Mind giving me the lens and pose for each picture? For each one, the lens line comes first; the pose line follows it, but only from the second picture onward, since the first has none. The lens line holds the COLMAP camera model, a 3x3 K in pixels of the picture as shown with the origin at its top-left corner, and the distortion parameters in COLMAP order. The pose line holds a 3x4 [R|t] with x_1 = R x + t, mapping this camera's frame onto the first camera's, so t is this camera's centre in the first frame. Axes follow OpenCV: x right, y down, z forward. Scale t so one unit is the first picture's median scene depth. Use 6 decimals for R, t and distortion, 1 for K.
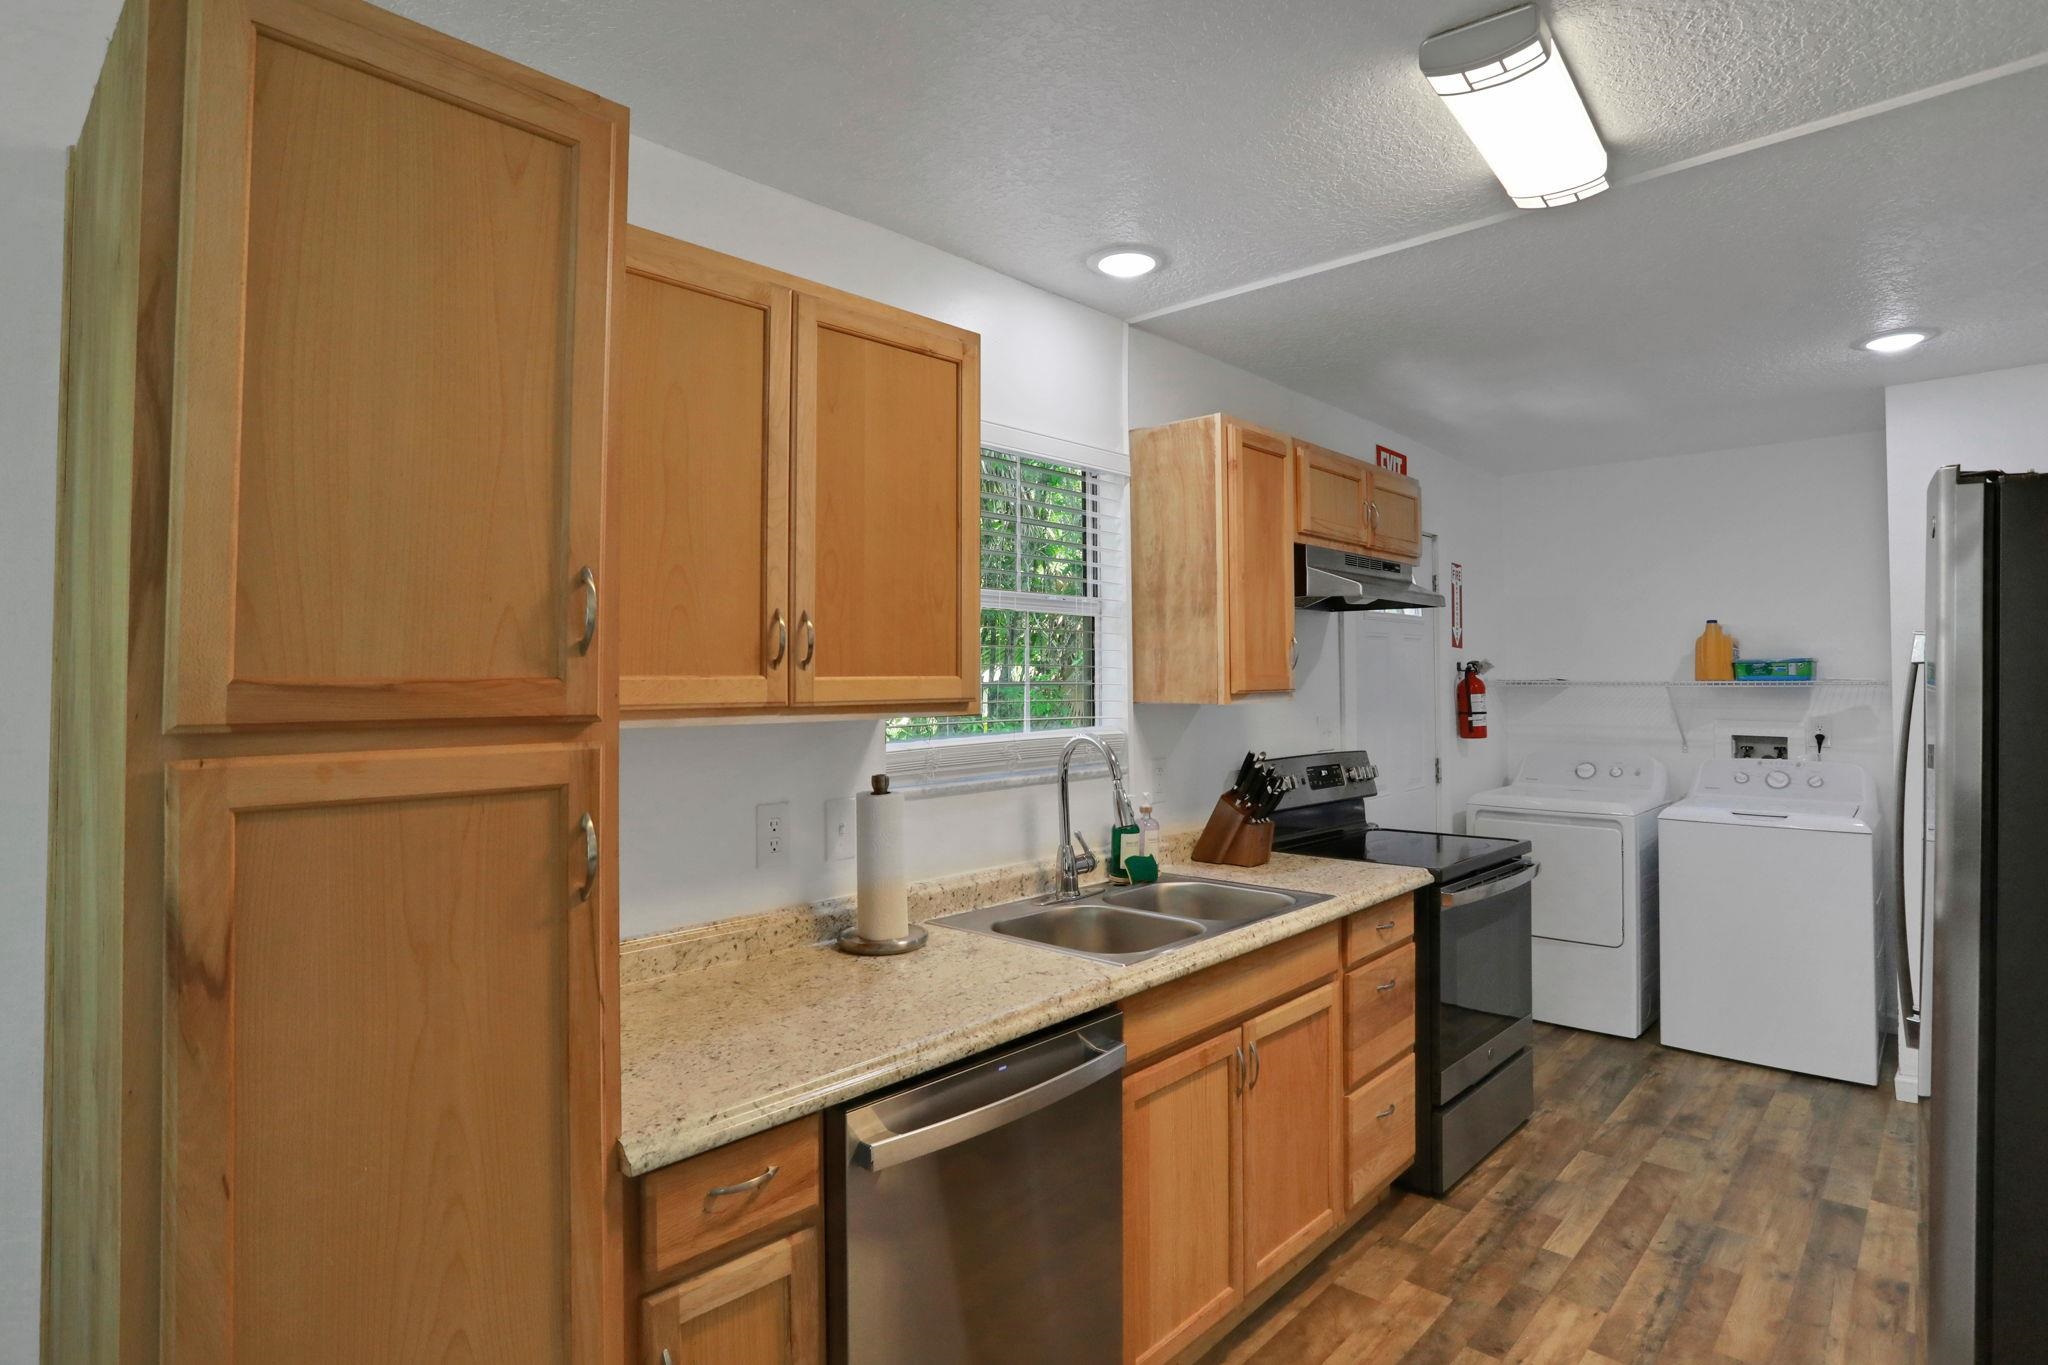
lens RADIAL K [[1061.6, 0, 1046.1], [0, 1061.6, 647.3], [0, 0, 1]] dist [-0.072763, 0.034706]
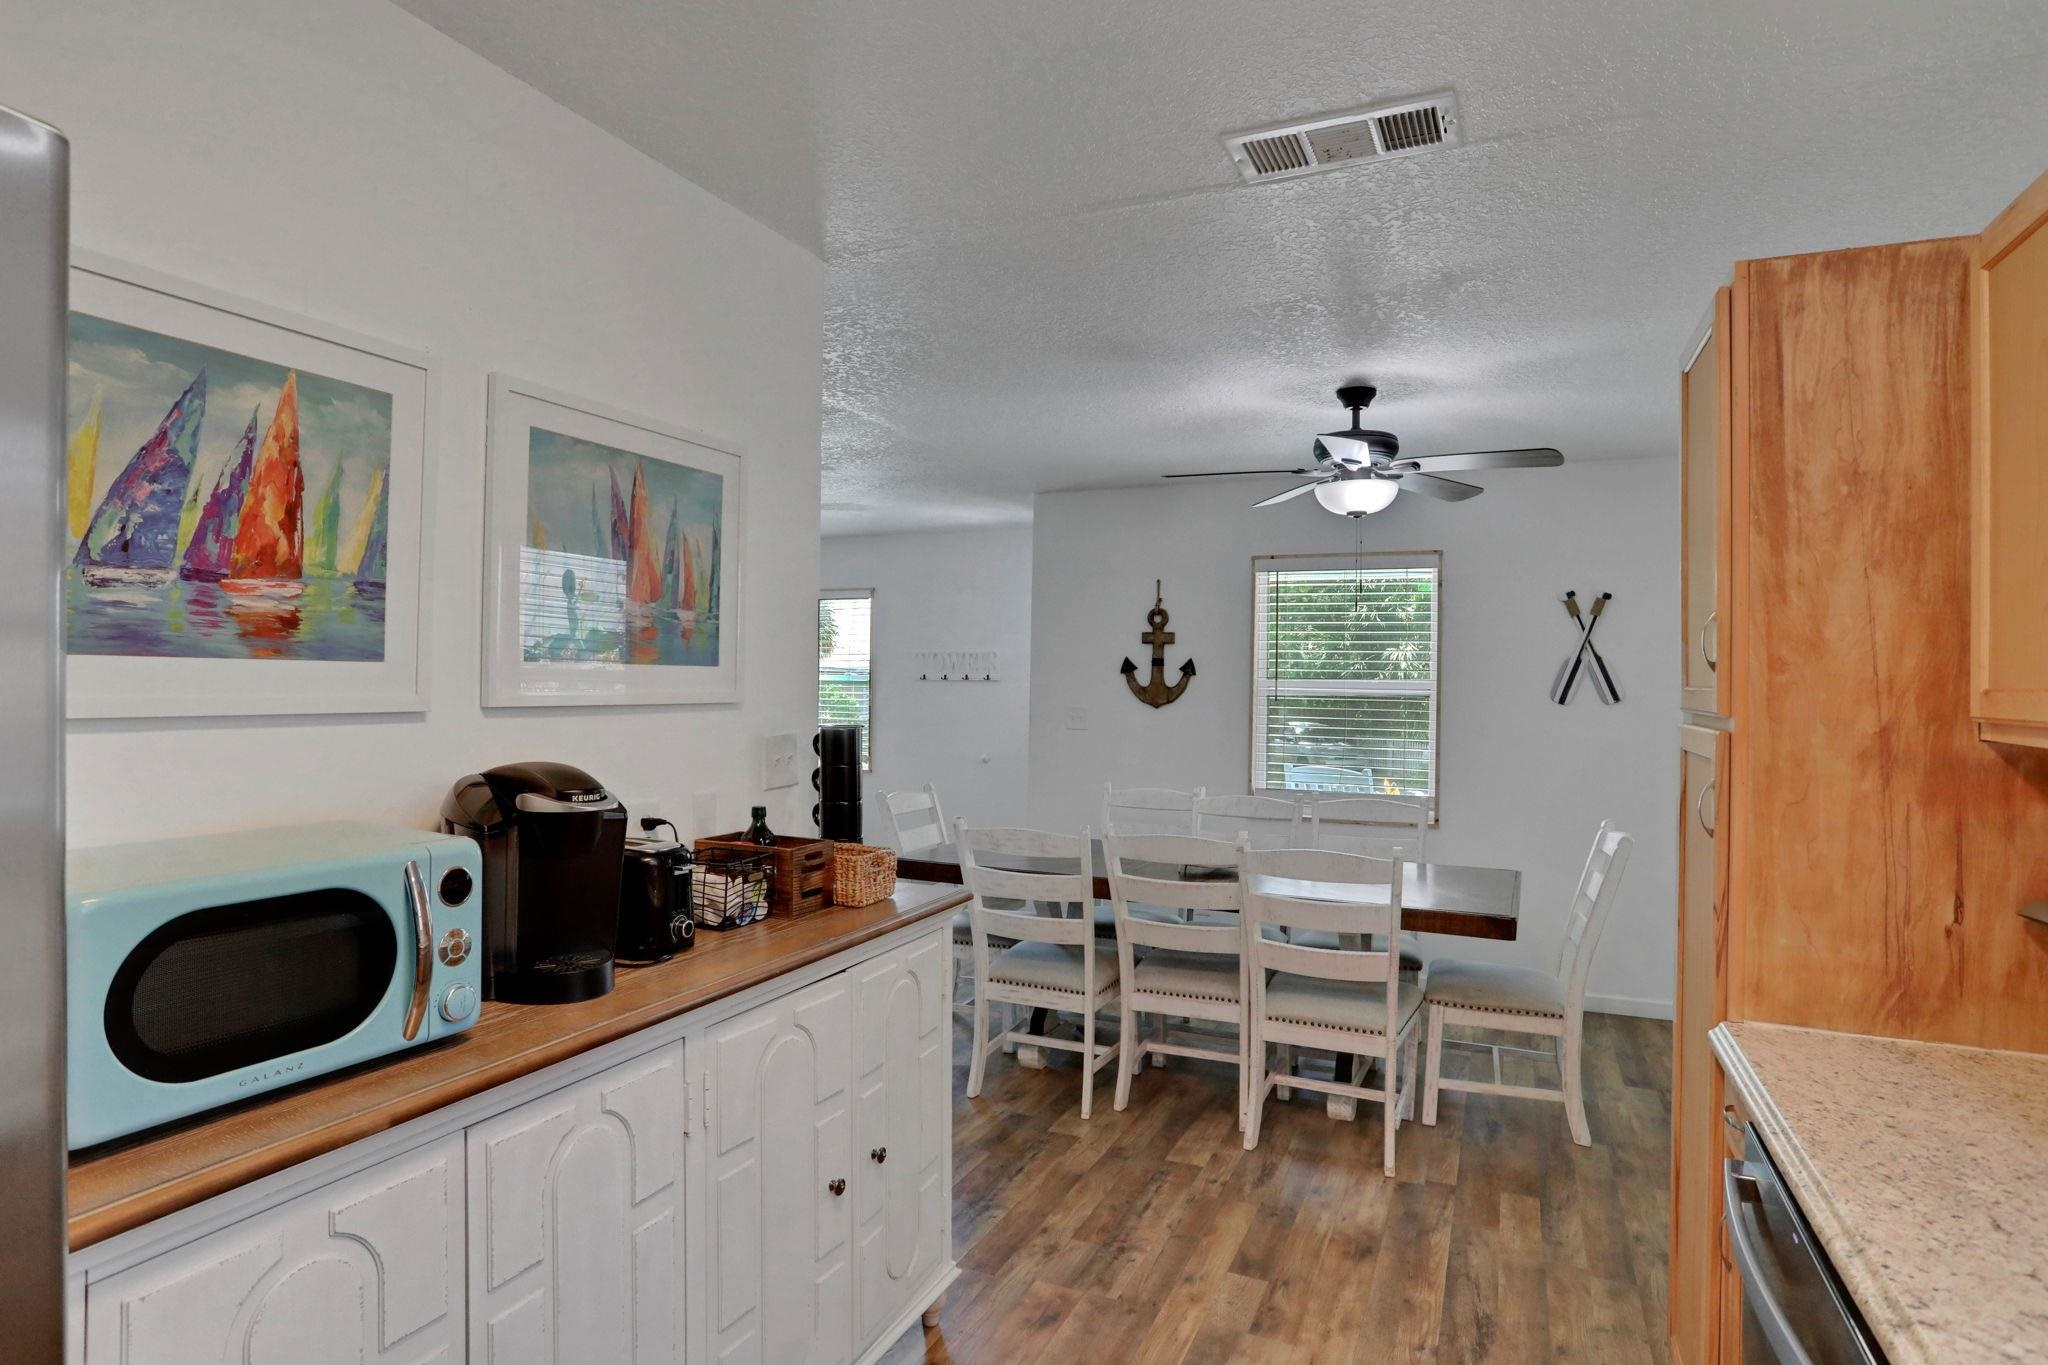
lens RADIAL K [[1126.4, 0, 997.0], [0, 1126.4, 666.6], [0, 0, 1]] dist [-0.074688, 0.037333]
pose [[-0.953994, -0.012573, -0.299562, 0.397555], [-0.001729, 0.999334, -0.036438, 0.023408], [0.299821, -0.034243, -0.953381, 0.883232]]
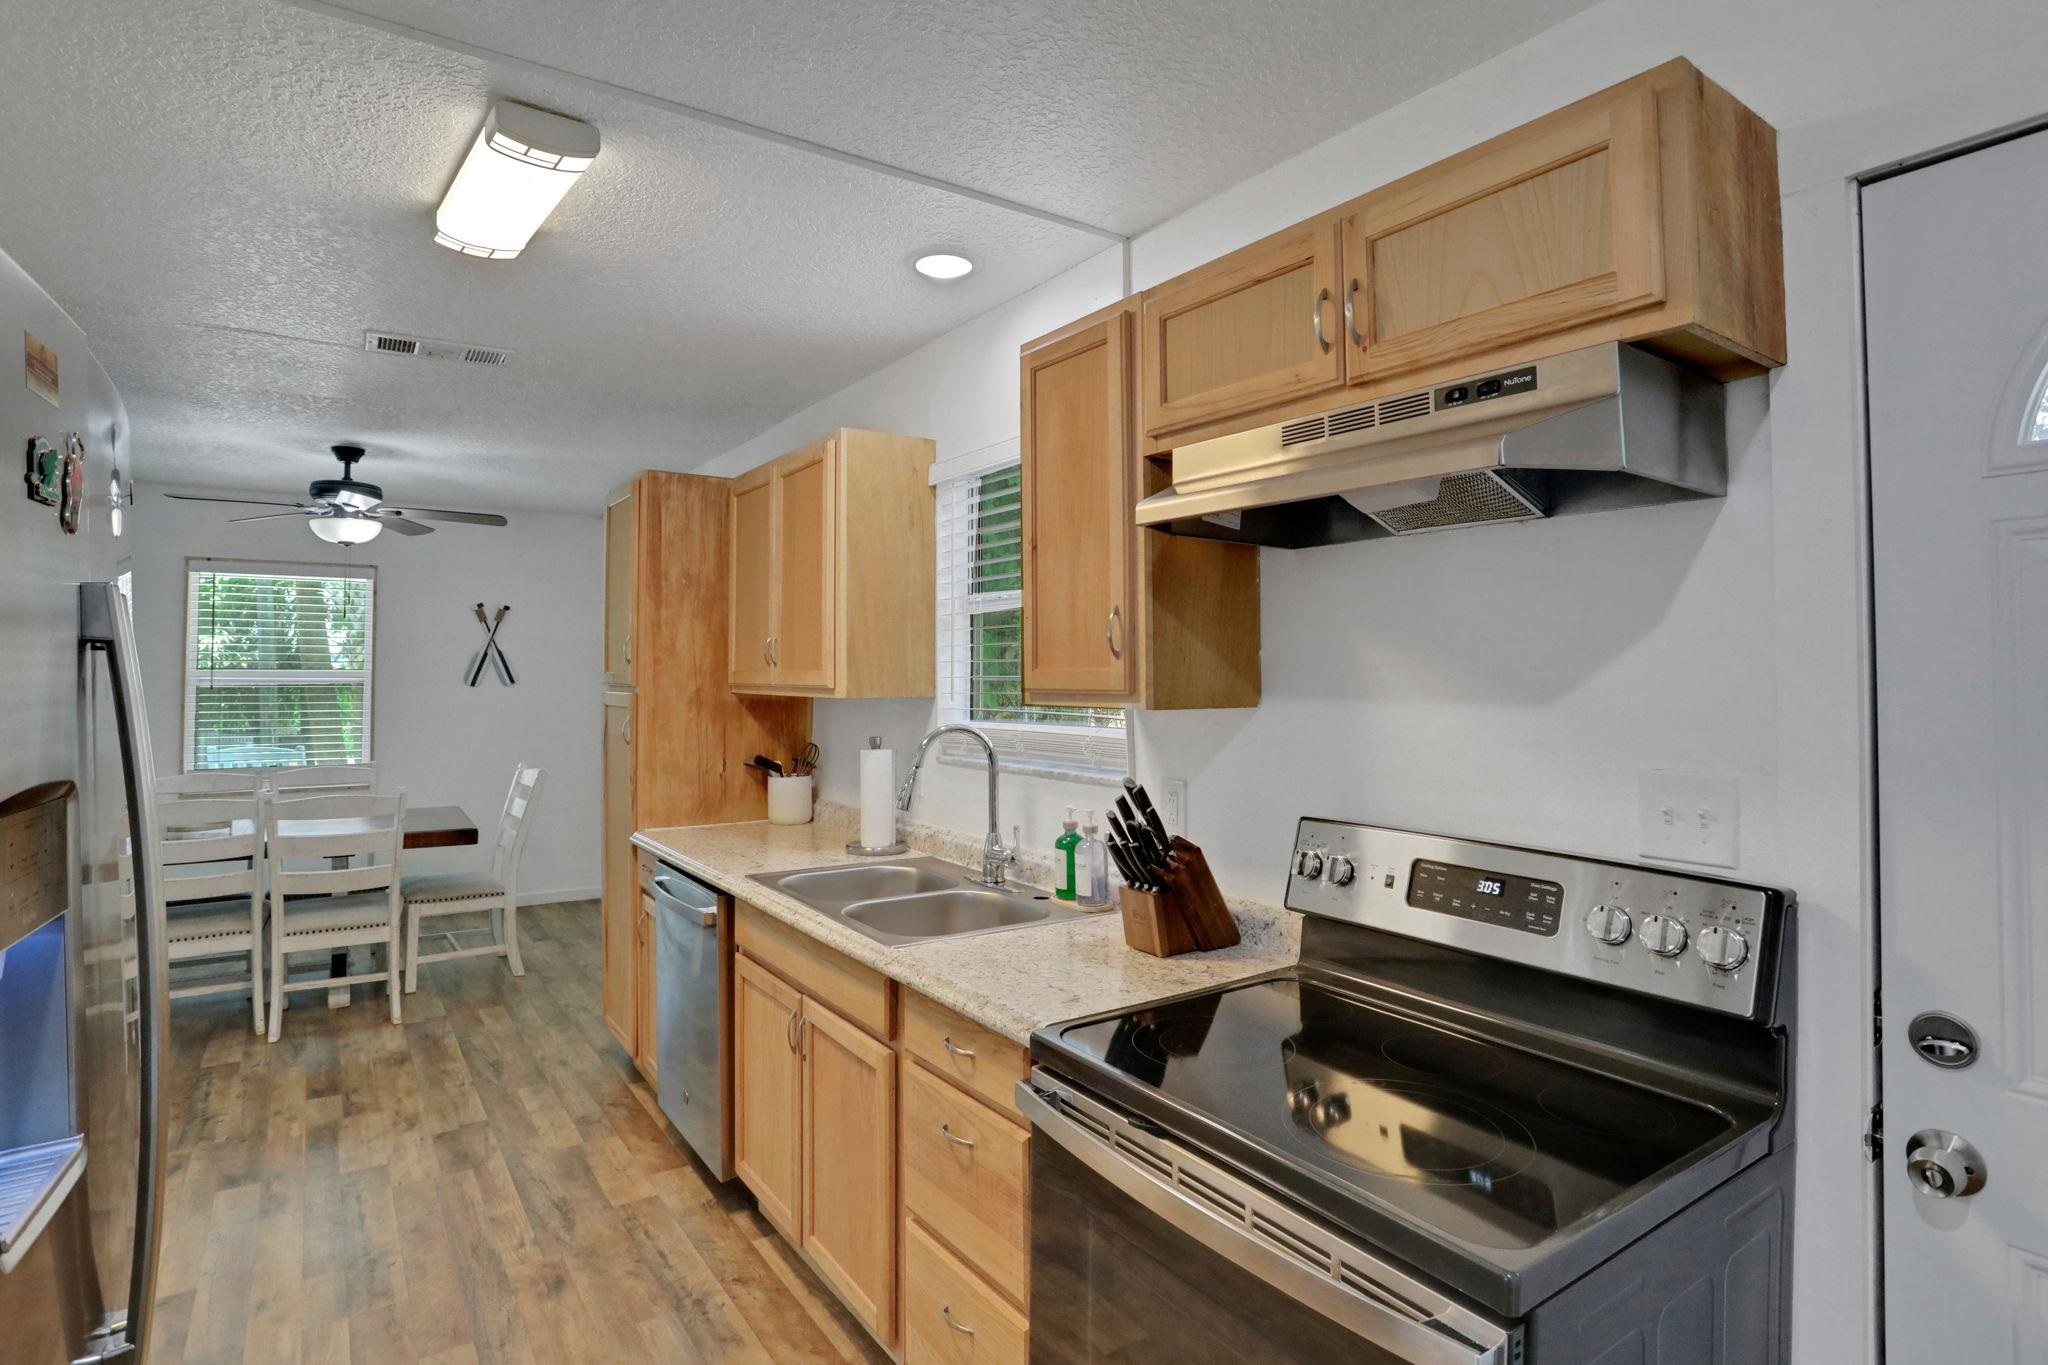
lens RADIAL K [[1061.6, 0, 1046.1], [0, 1061.6, 647.3], [0, 0, 1]] dist [-0.072763, 0.034706]
pose [[-0.215858, -0.020714, -0.976205, 0.924694], [0.029173, 0.999192, -0.027652, 0.031467], [0.975989, -0.034448, -0.215079, 1.155821]]
